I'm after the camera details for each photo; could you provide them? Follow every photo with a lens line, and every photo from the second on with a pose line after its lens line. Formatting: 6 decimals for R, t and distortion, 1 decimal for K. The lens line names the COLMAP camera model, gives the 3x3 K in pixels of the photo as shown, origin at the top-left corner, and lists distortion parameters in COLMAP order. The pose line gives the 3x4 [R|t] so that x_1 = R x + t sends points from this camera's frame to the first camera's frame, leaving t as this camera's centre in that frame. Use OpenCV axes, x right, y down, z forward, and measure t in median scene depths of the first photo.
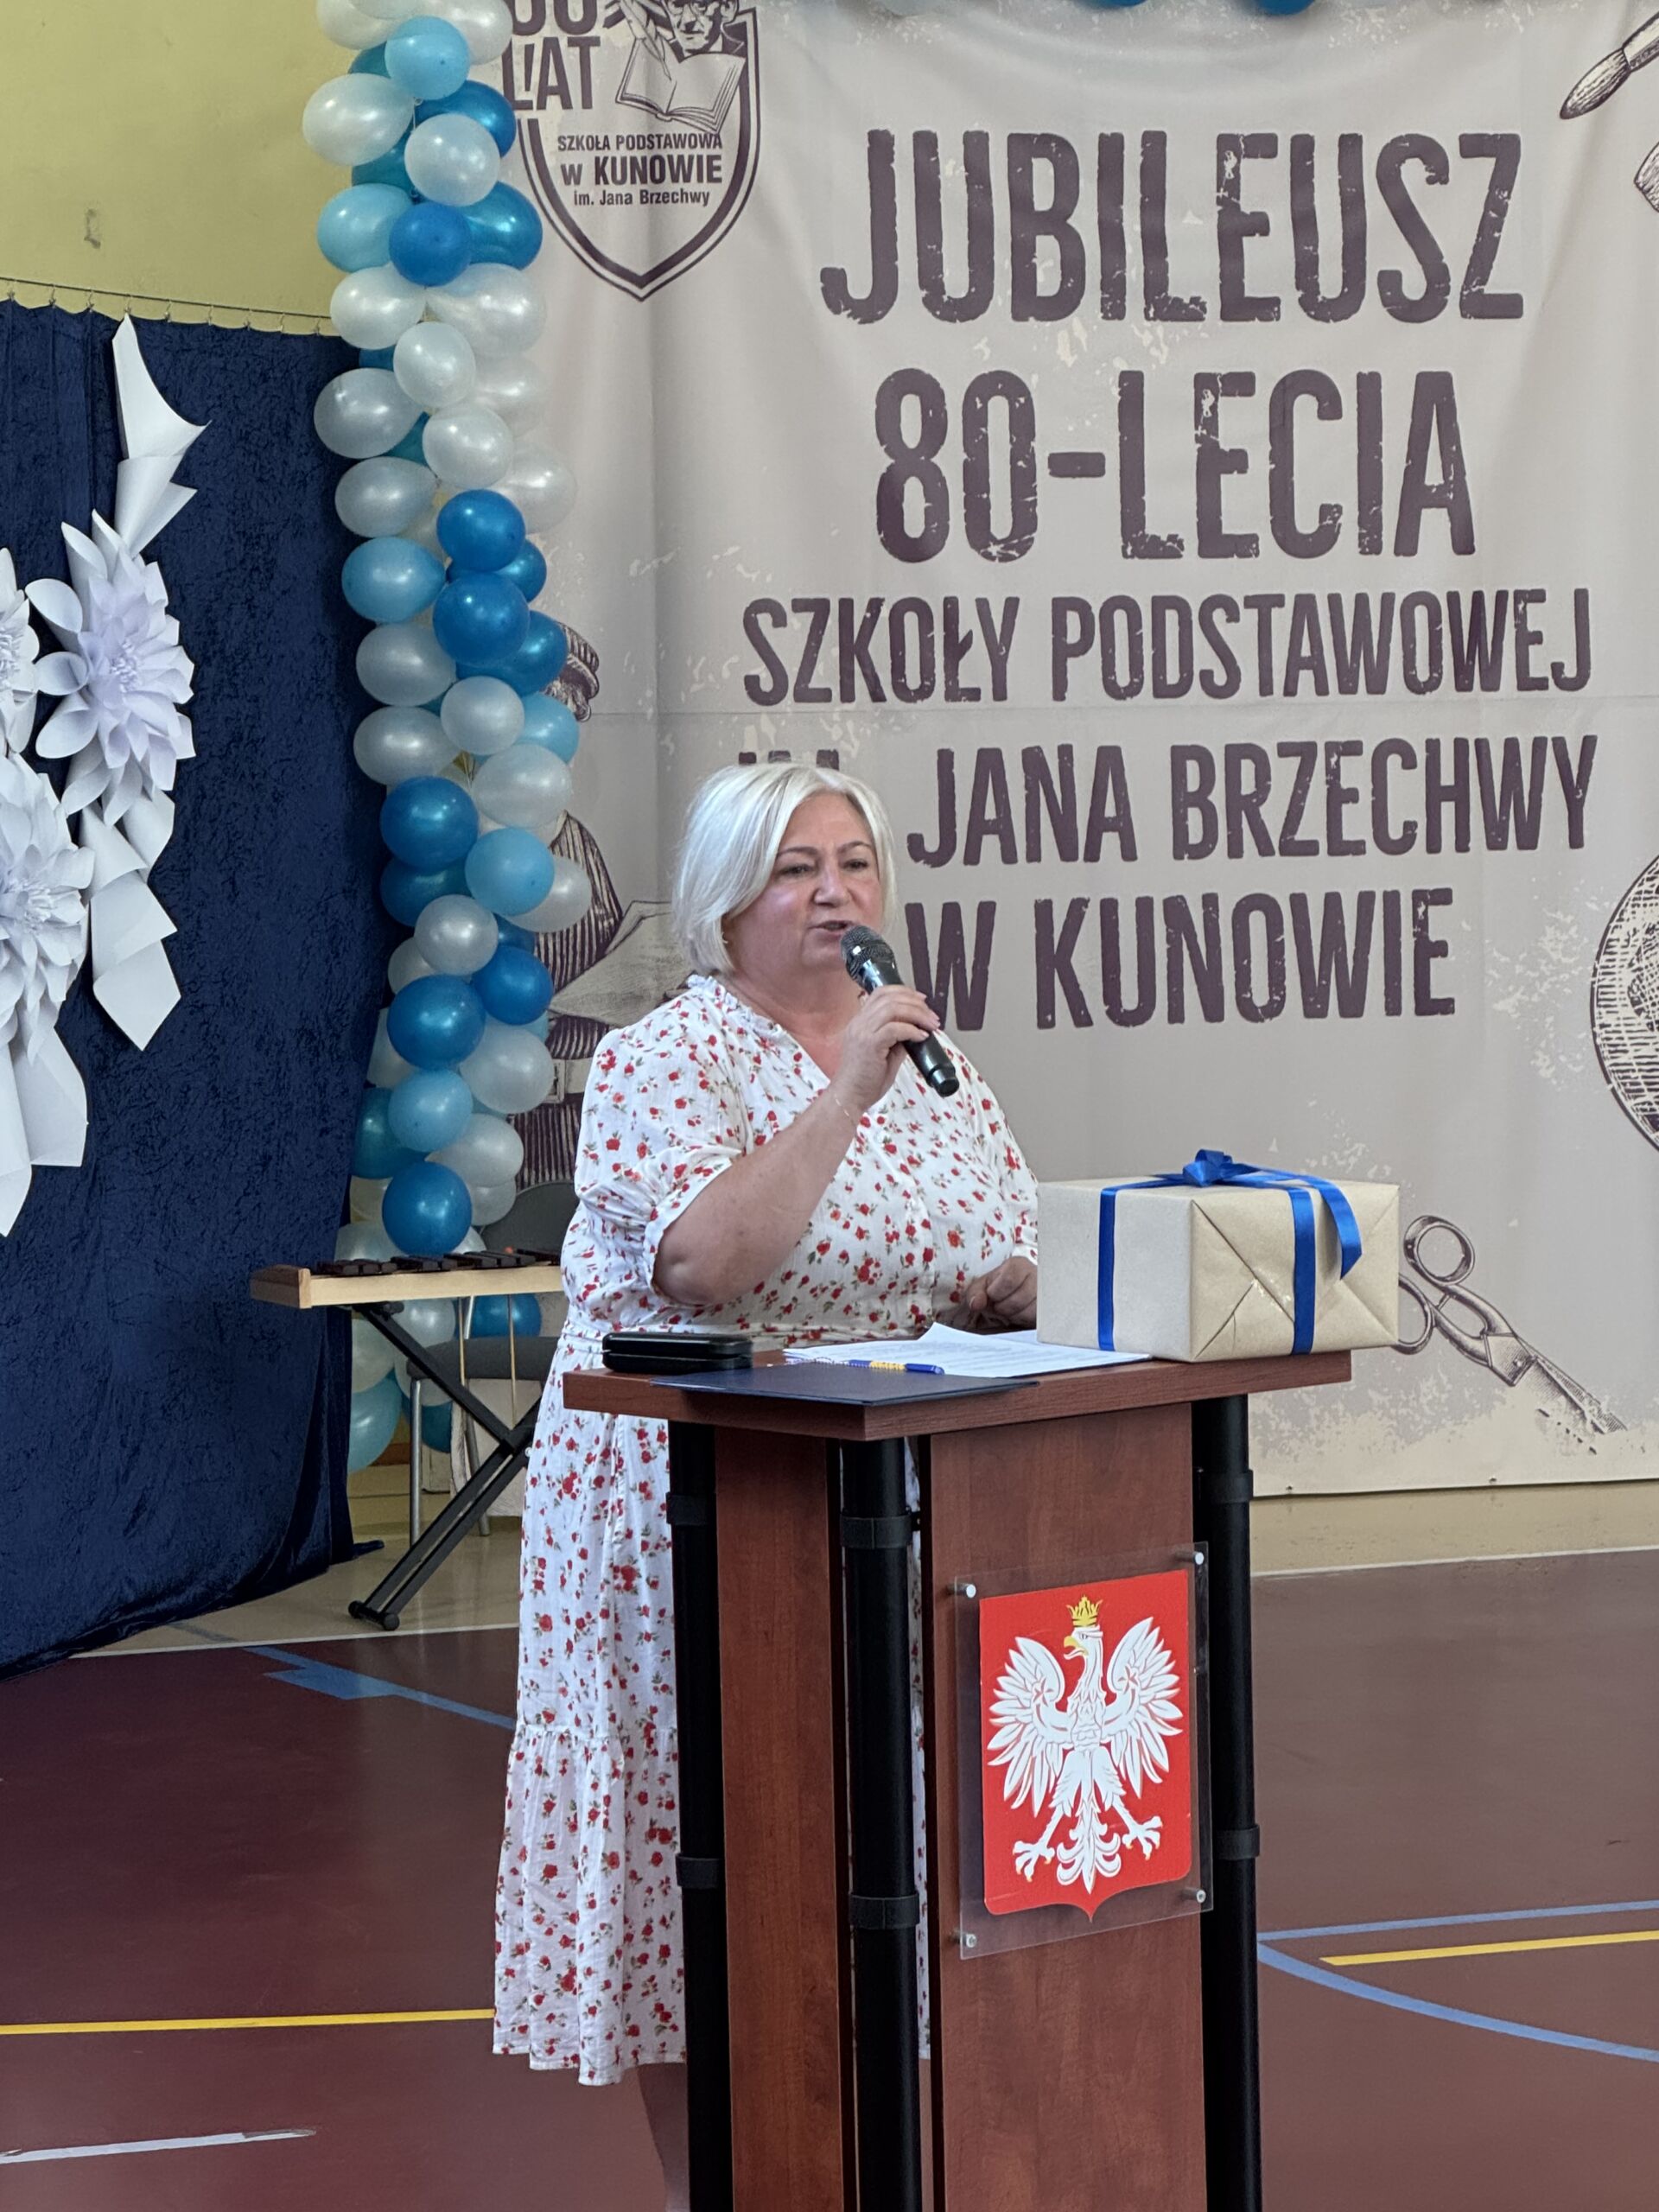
lens RADIAL K [[5544.5, 0, 821.4], [0, 5544.5, 1114.5], [0, 0, 1]] dist [-0.258861, 7.961636]
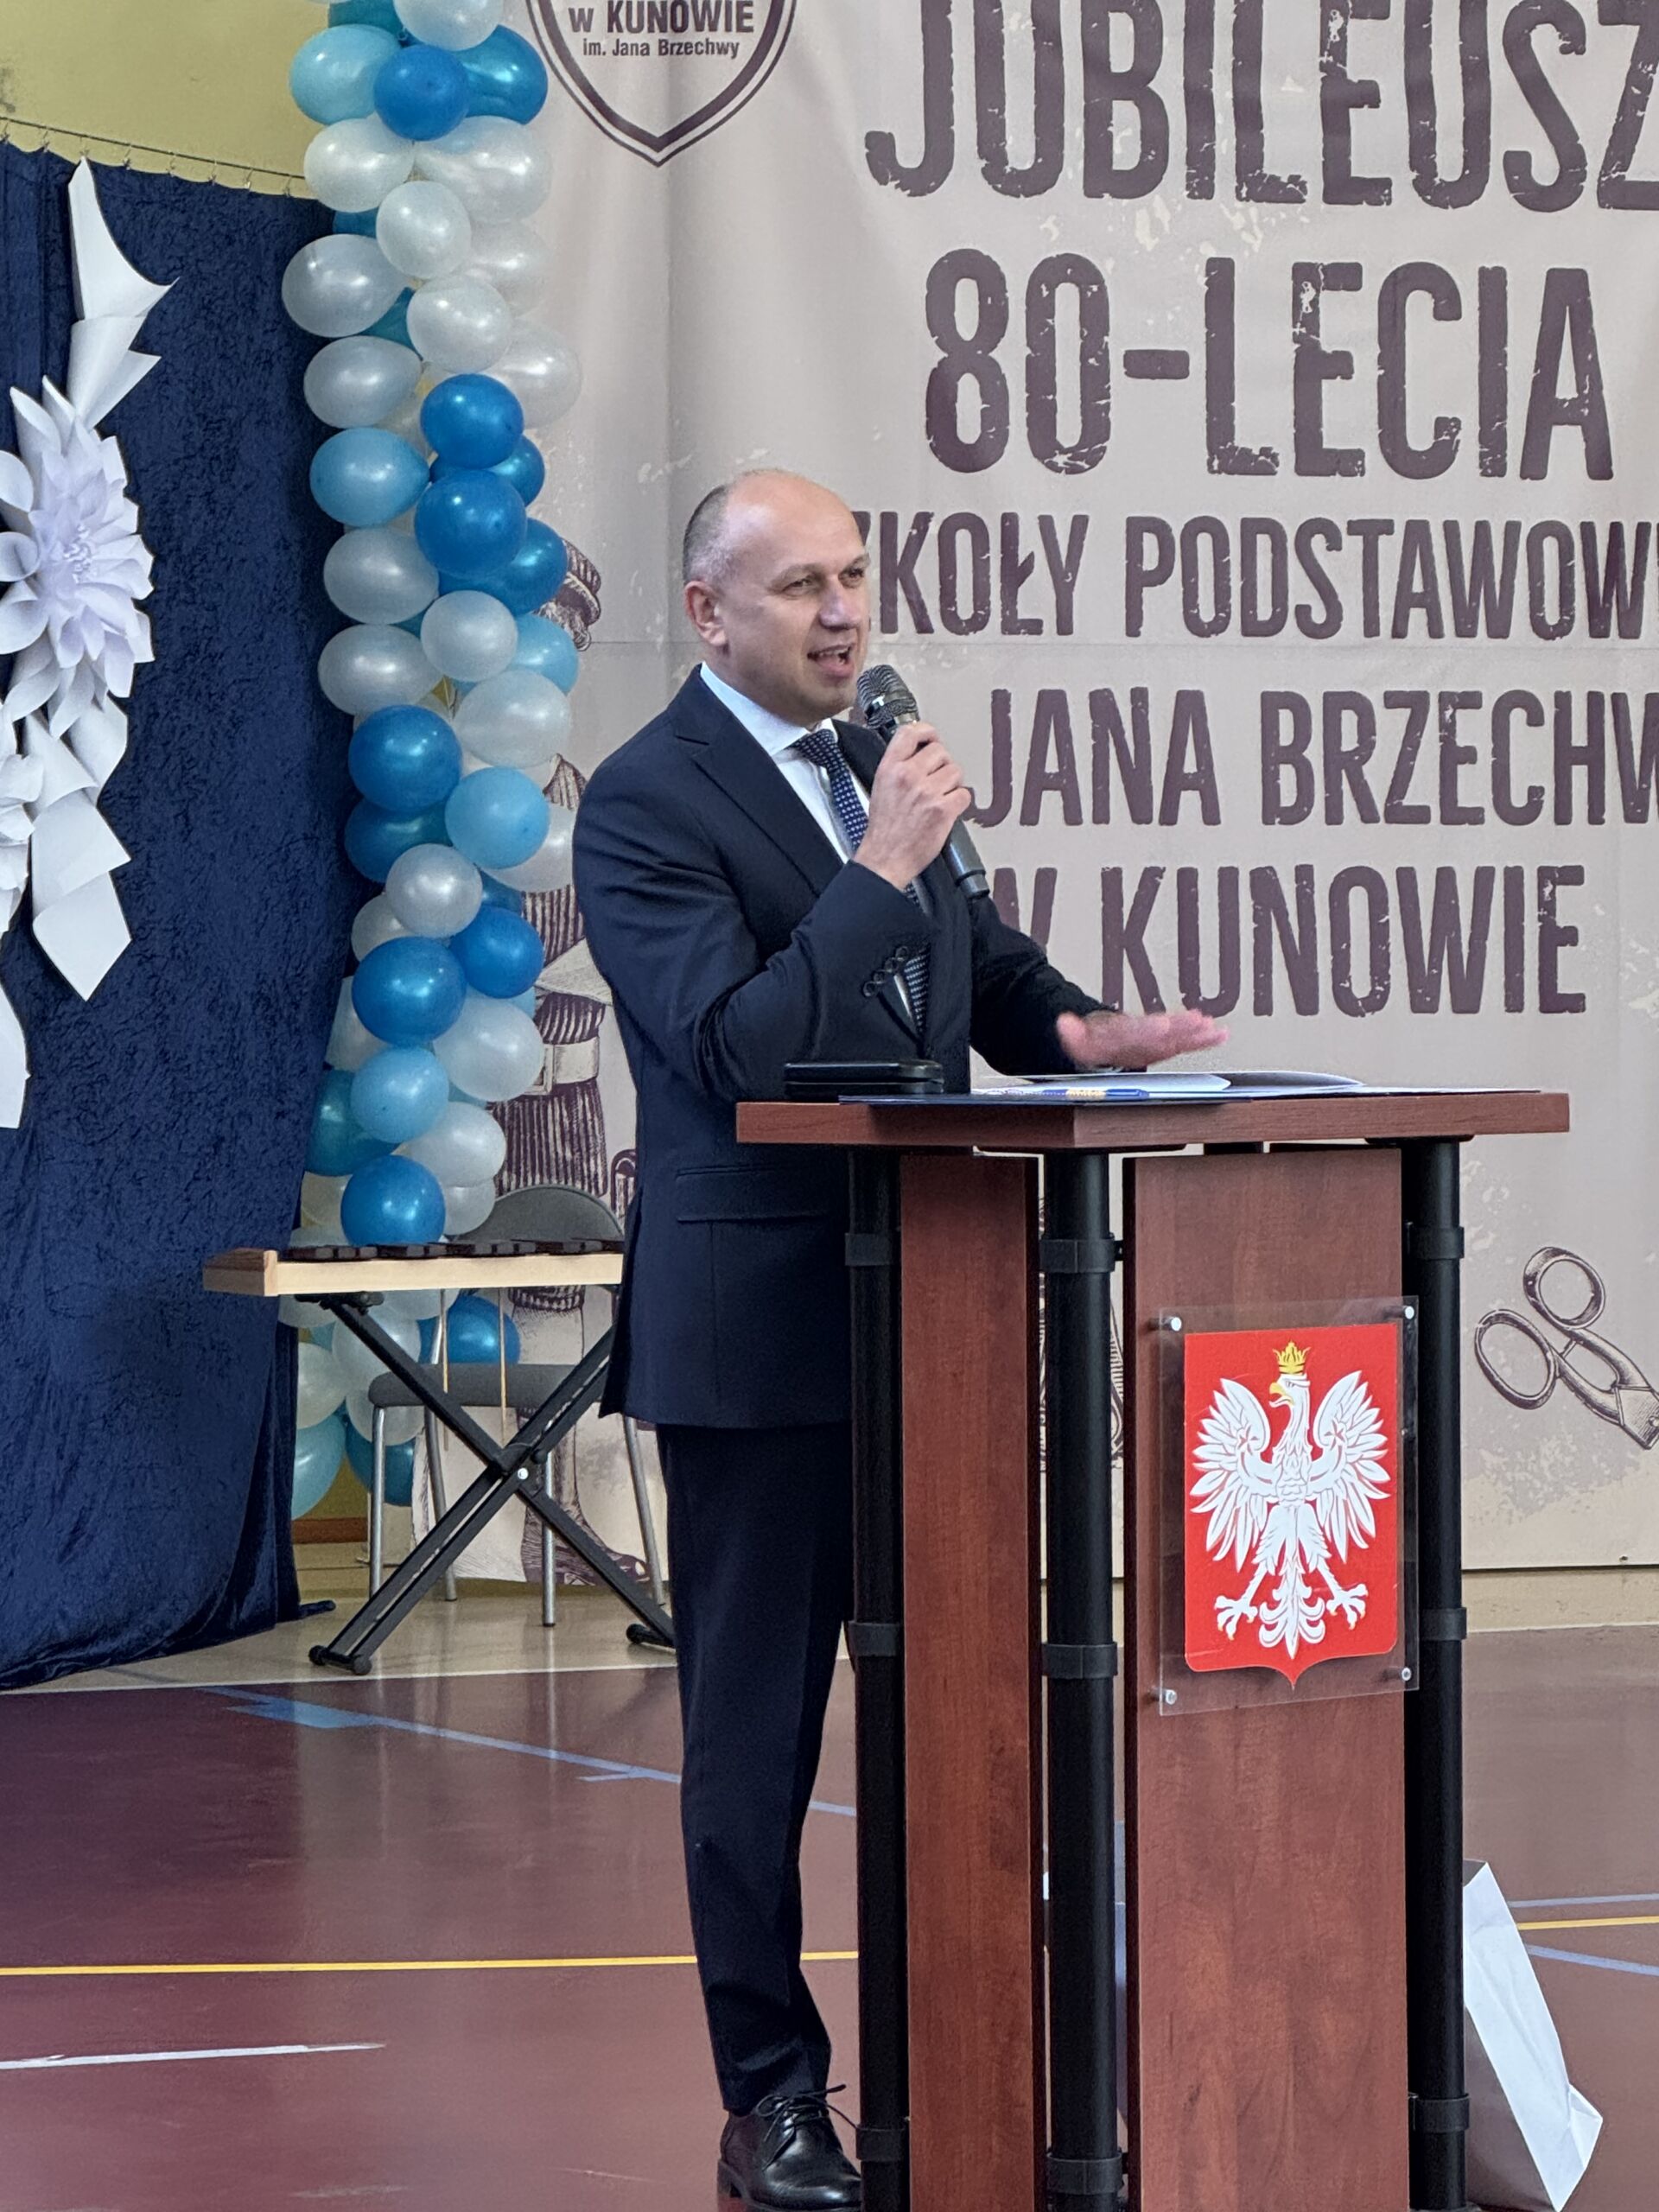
lens RADIAL K [[6986.1, 0, 820.4], [0, 6986.1, 1040.2], [0, 0, 1]] dist [-0.430383, 13.016582]
pose [[0.999768, 0.013992, 0.016403, -0.022808], [-0.013208, 0.998810, -0.046954, 0.039917], [-0.017041, 0.046727, 0.998762, -0.080688]]
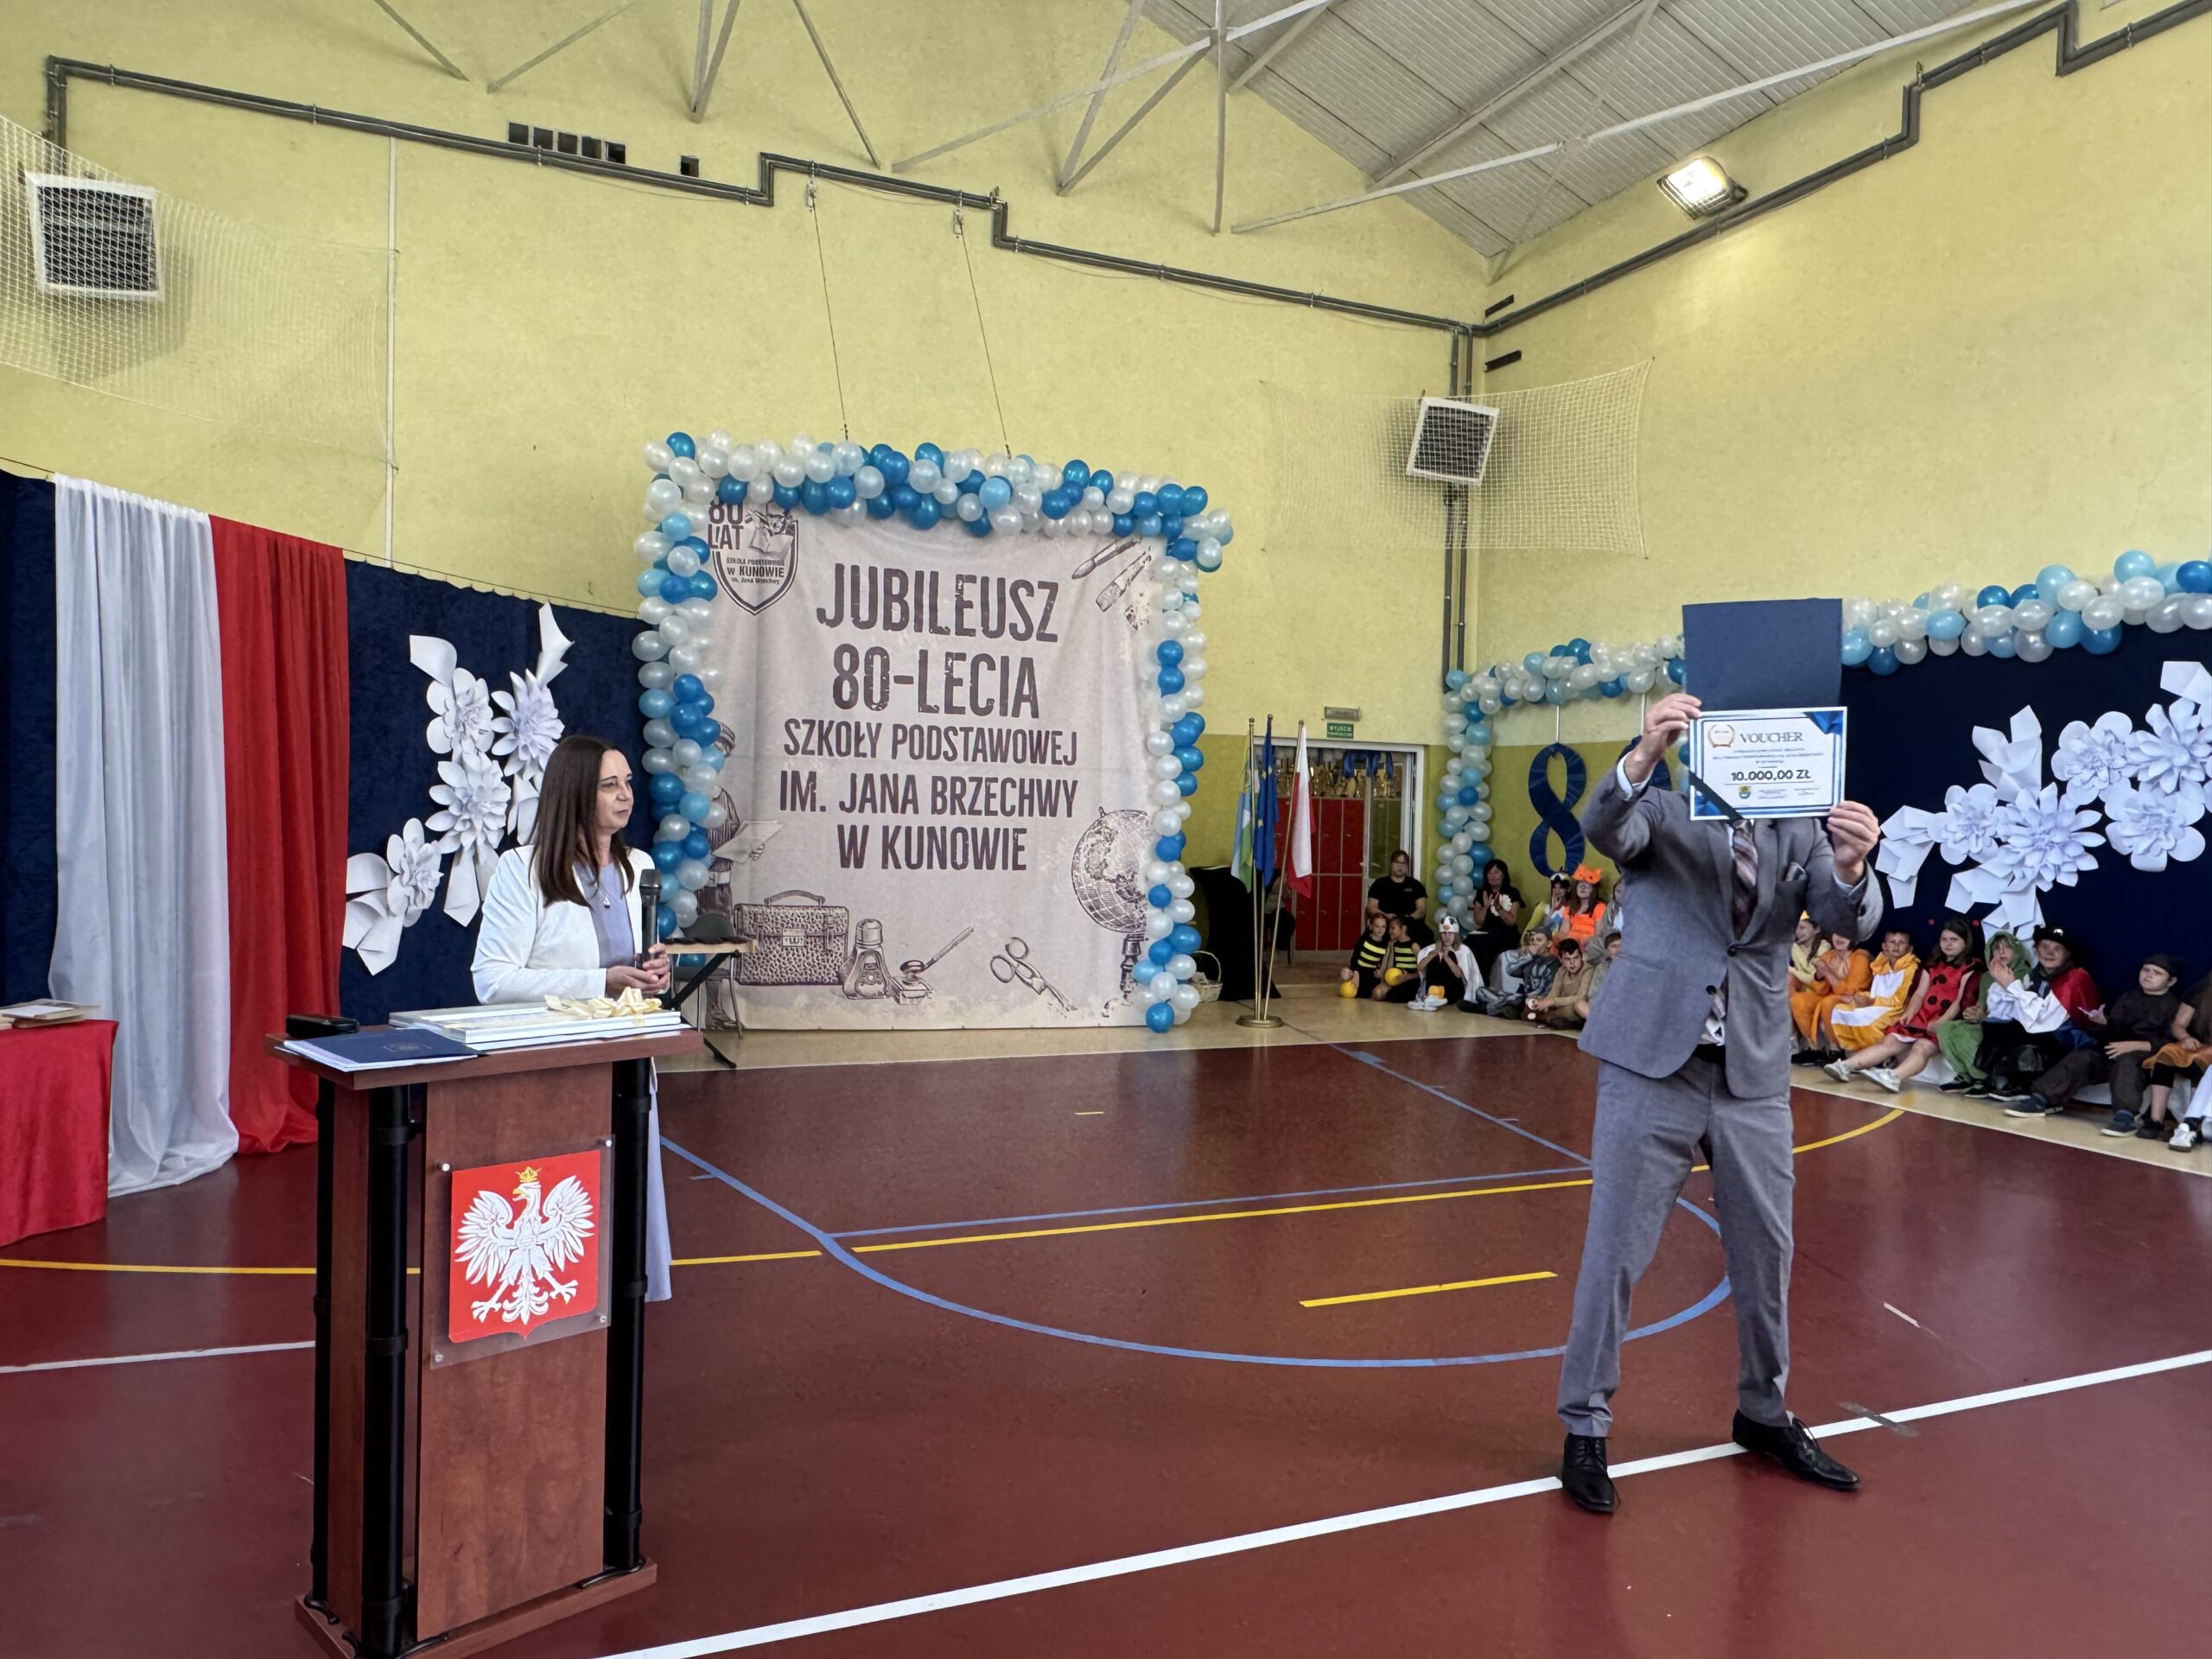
lens RADIAL K [[1474.2, 0, 1093.7], [0, 1474.2, 837.1], [0, 0, 1]] dist [0.000647, -0.000366]
pose [[0.994855, 0.047390, 0.089537, 0.081319], [-0.043934, 0.998226, -0.040179, -0.005739], [-0.091282, 0.036038, 0.995173, 0.206405]]
